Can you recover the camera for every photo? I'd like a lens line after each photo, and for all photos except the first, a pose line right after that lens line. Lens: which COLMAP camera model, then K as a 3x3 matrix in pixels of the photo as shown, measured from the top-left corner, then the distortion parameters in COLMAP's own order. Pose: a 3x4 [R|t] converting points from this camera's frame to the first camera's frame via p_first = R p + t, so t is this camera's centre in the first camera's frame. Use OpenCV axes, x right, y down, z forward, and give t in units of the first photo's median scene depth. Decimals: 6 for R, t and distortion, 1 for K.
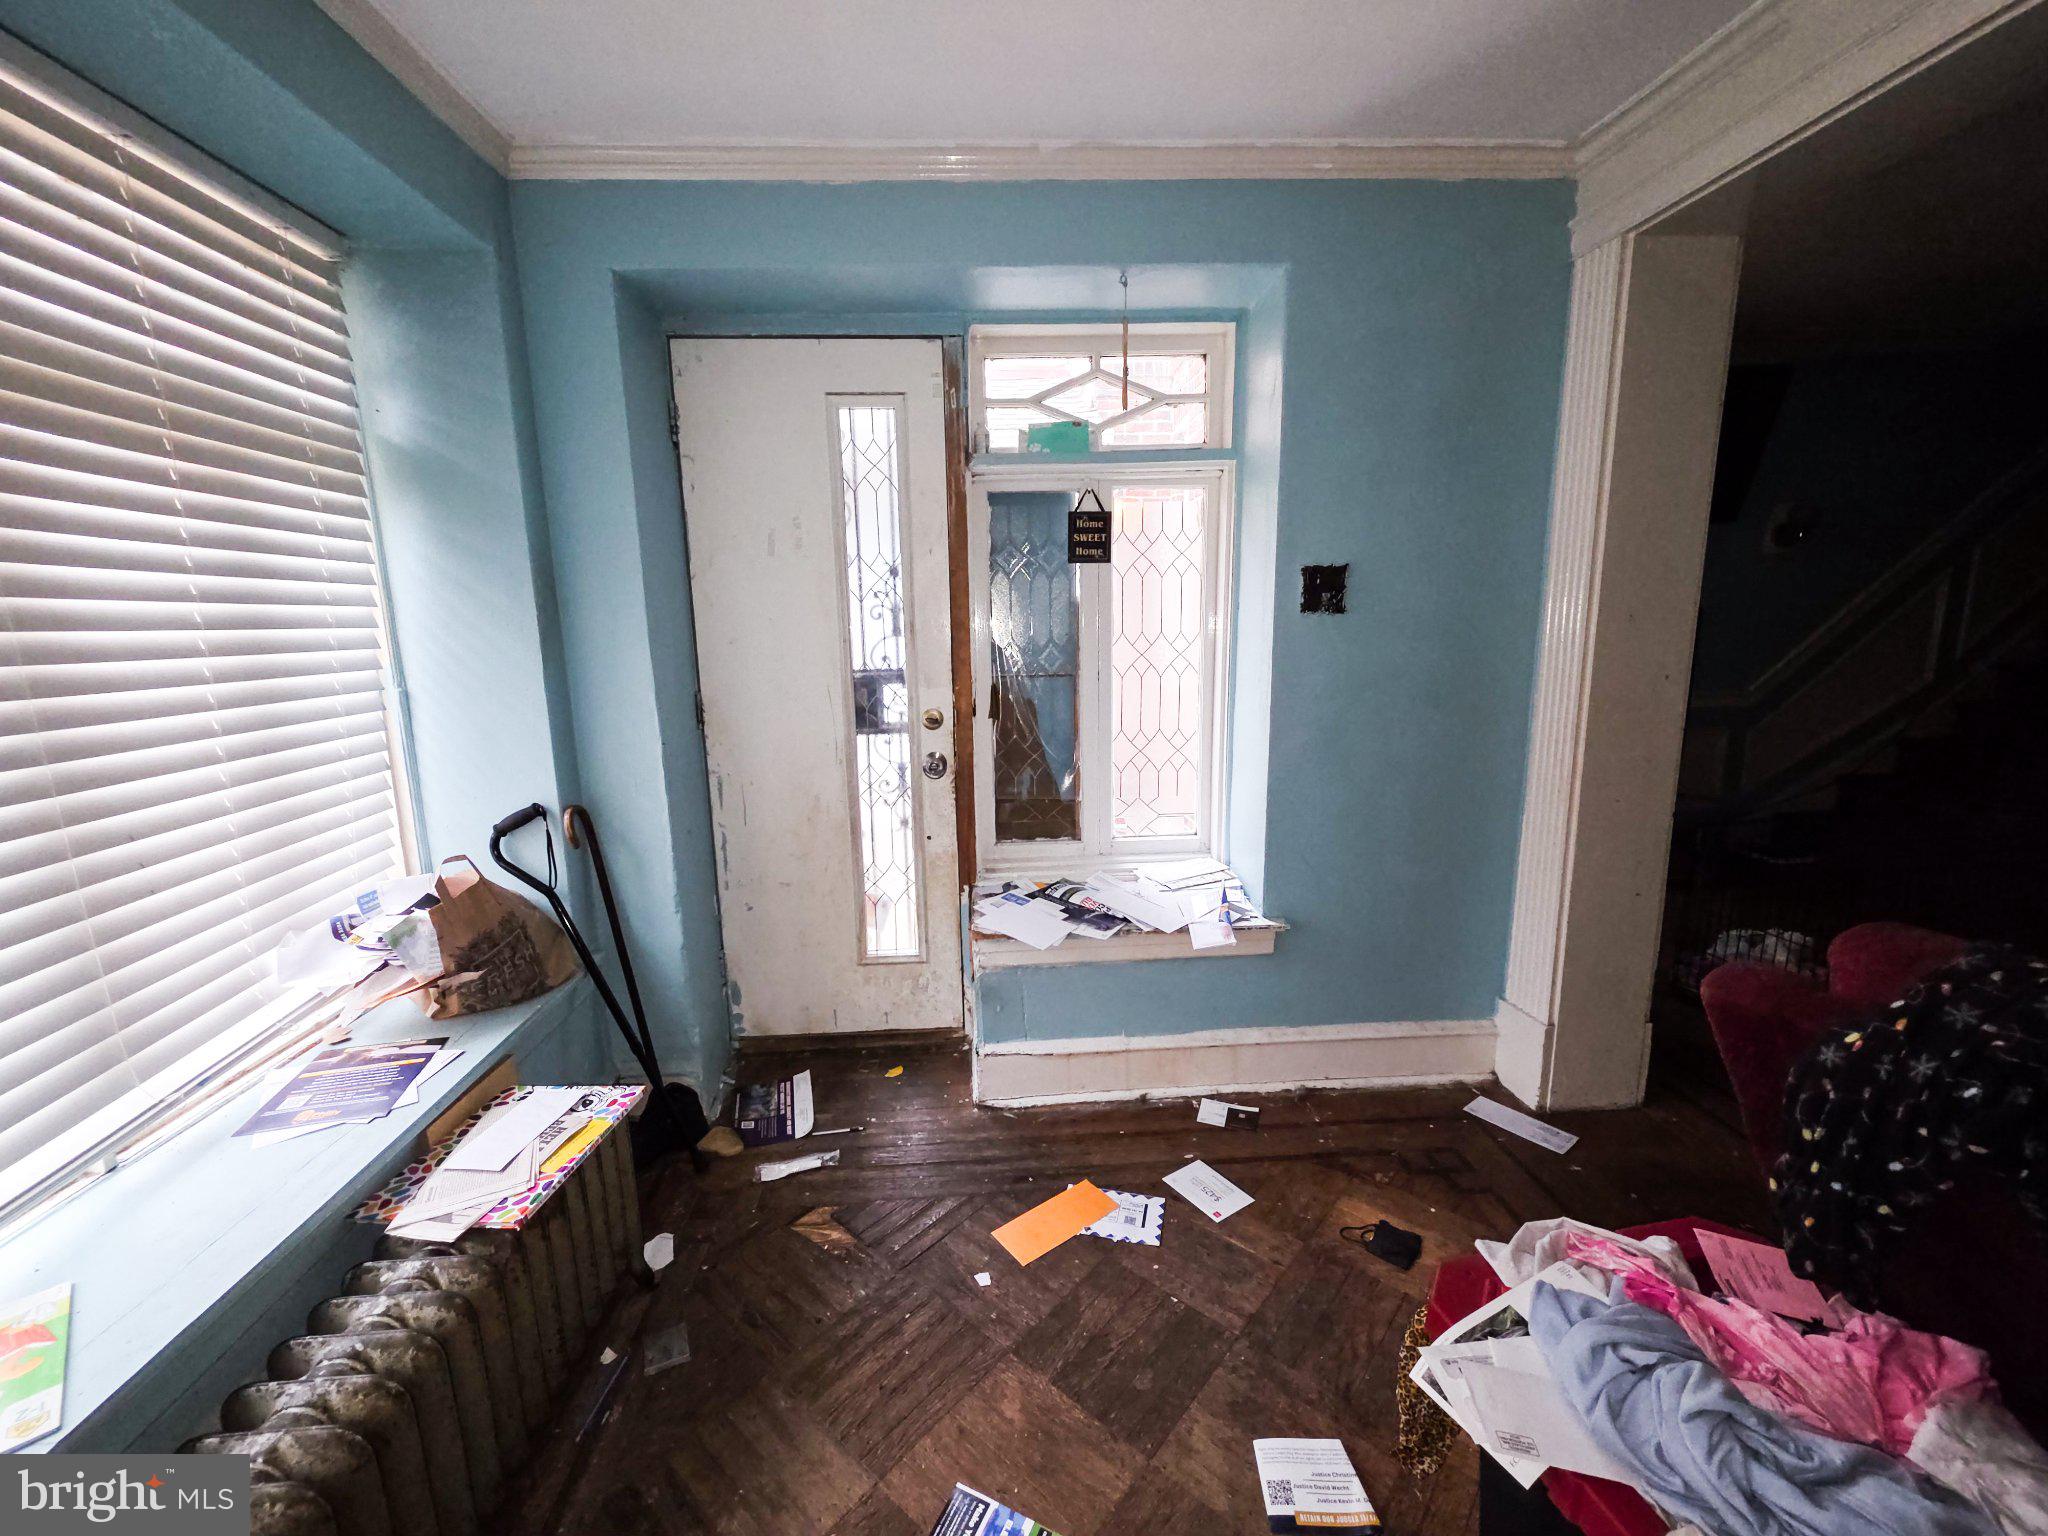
lens RADIAL K [[812.2, 0, 1020.8], [0, 812.2, 775.9], [0, 0, 1]] dist [0.000933, 0.000139]
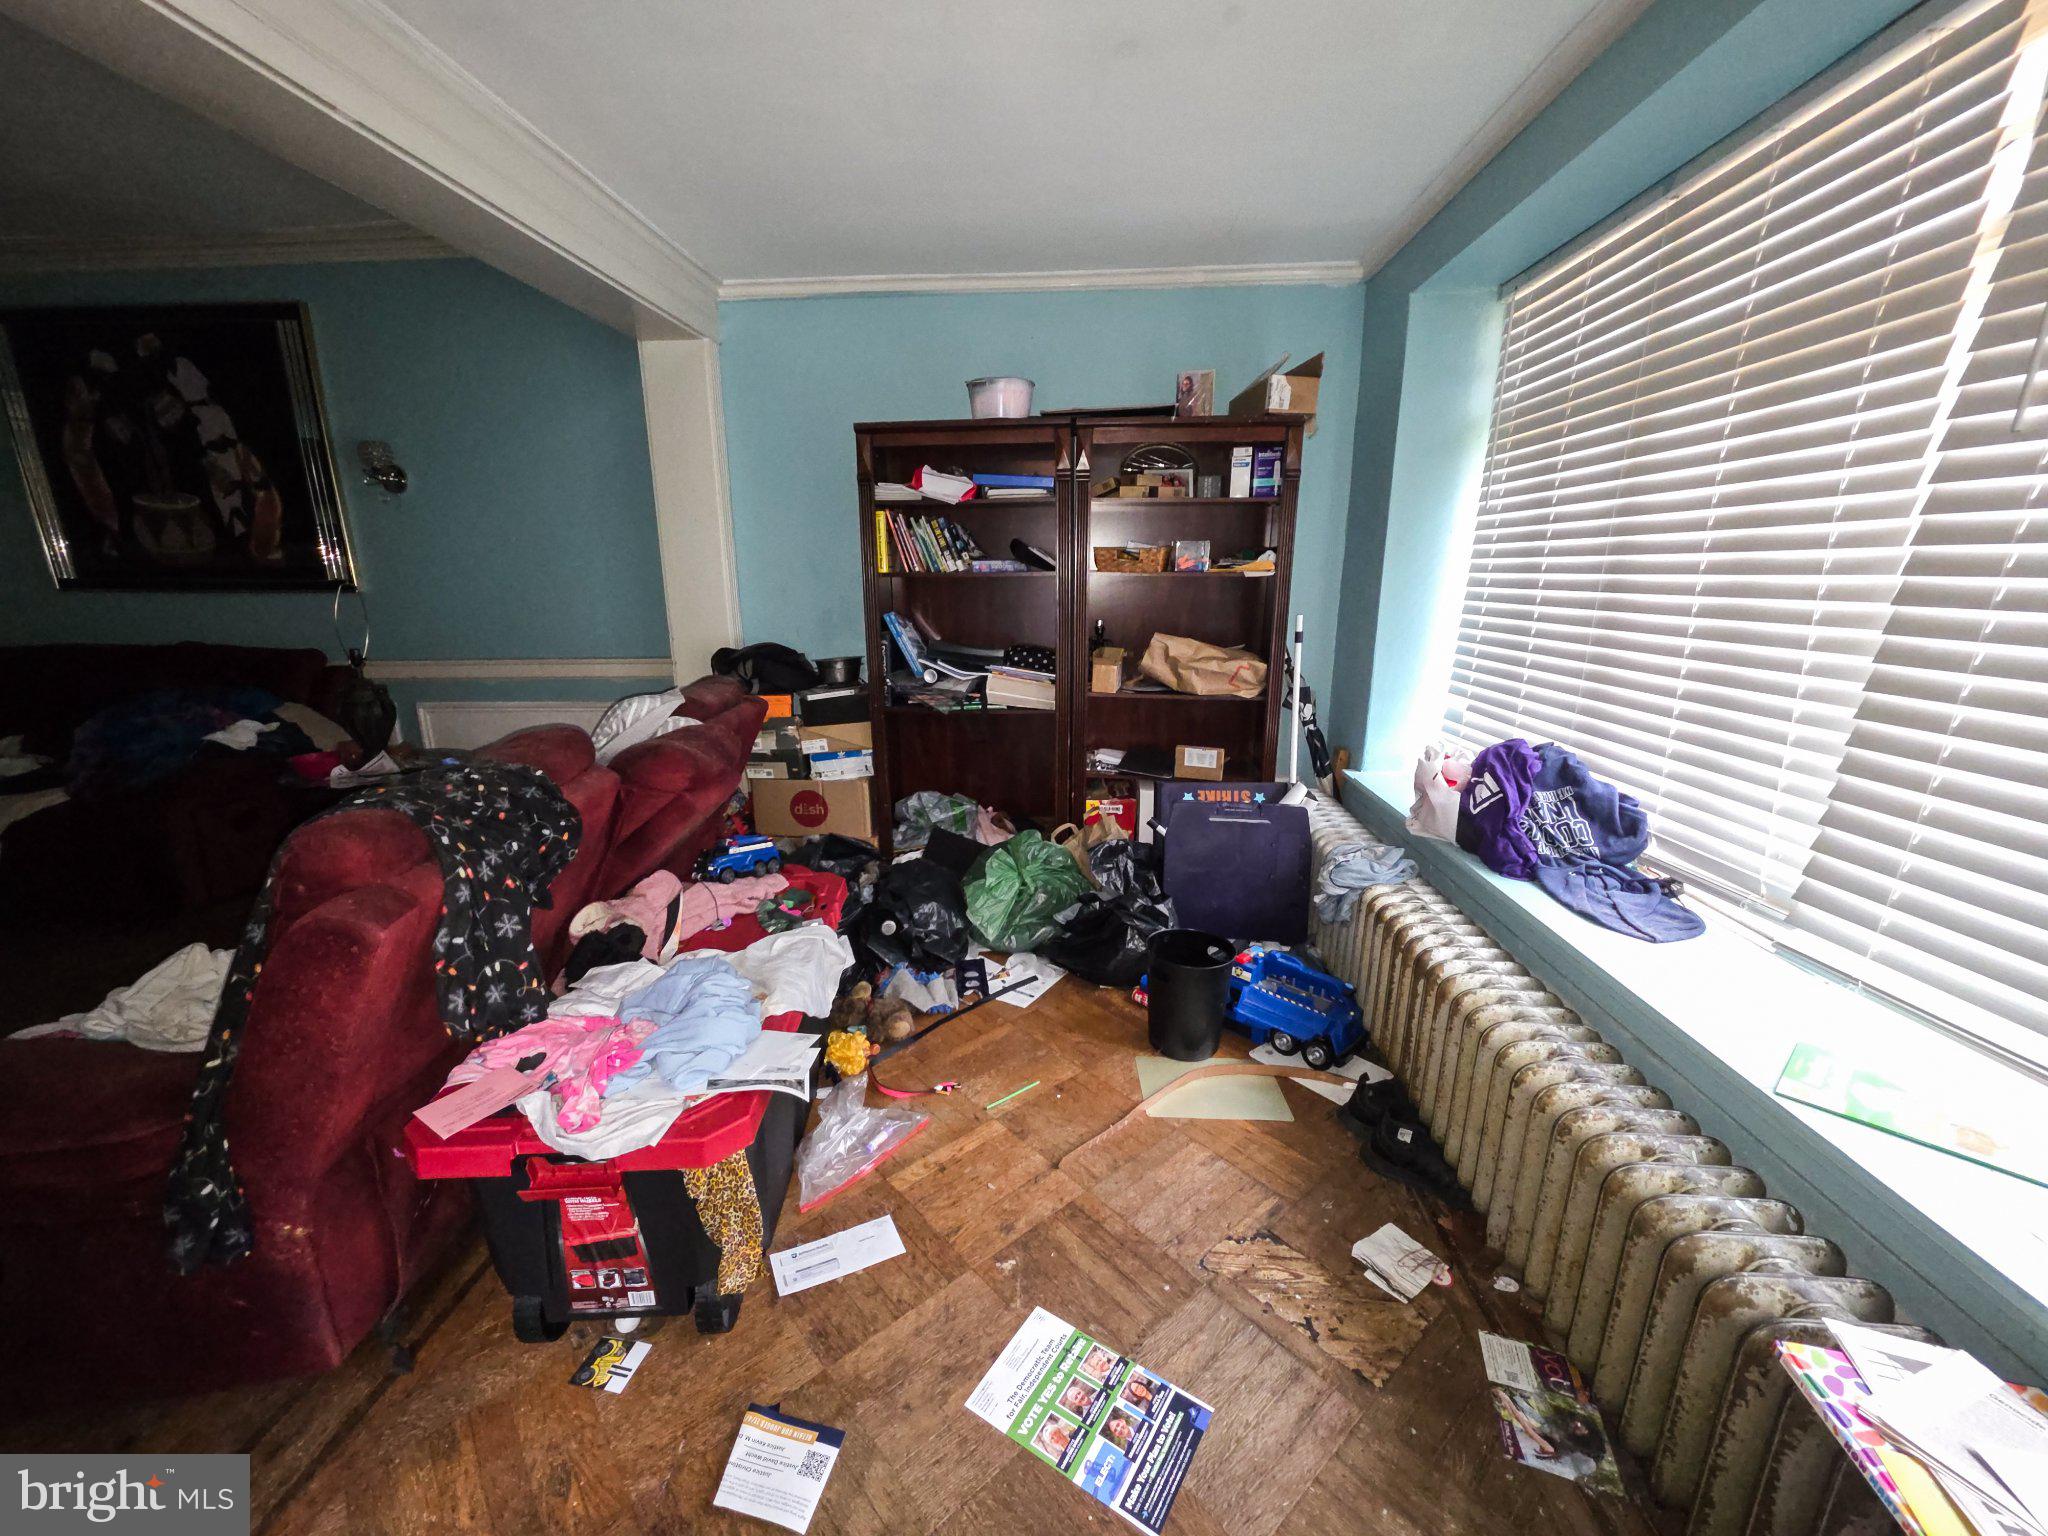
lens RADIAL K [[812.2, 0, 1025.9], [0, 812.2, 779.1], [0, 0, 1]] dist [0.000933, 0.000139]
pose [[-0.994763, -0.000651, 0.102203, -0.026388], [0.040785, 0.914382, 0.402793, -0.236562], [-0.093715, 0.404852, -0.909567, 1.545366]]
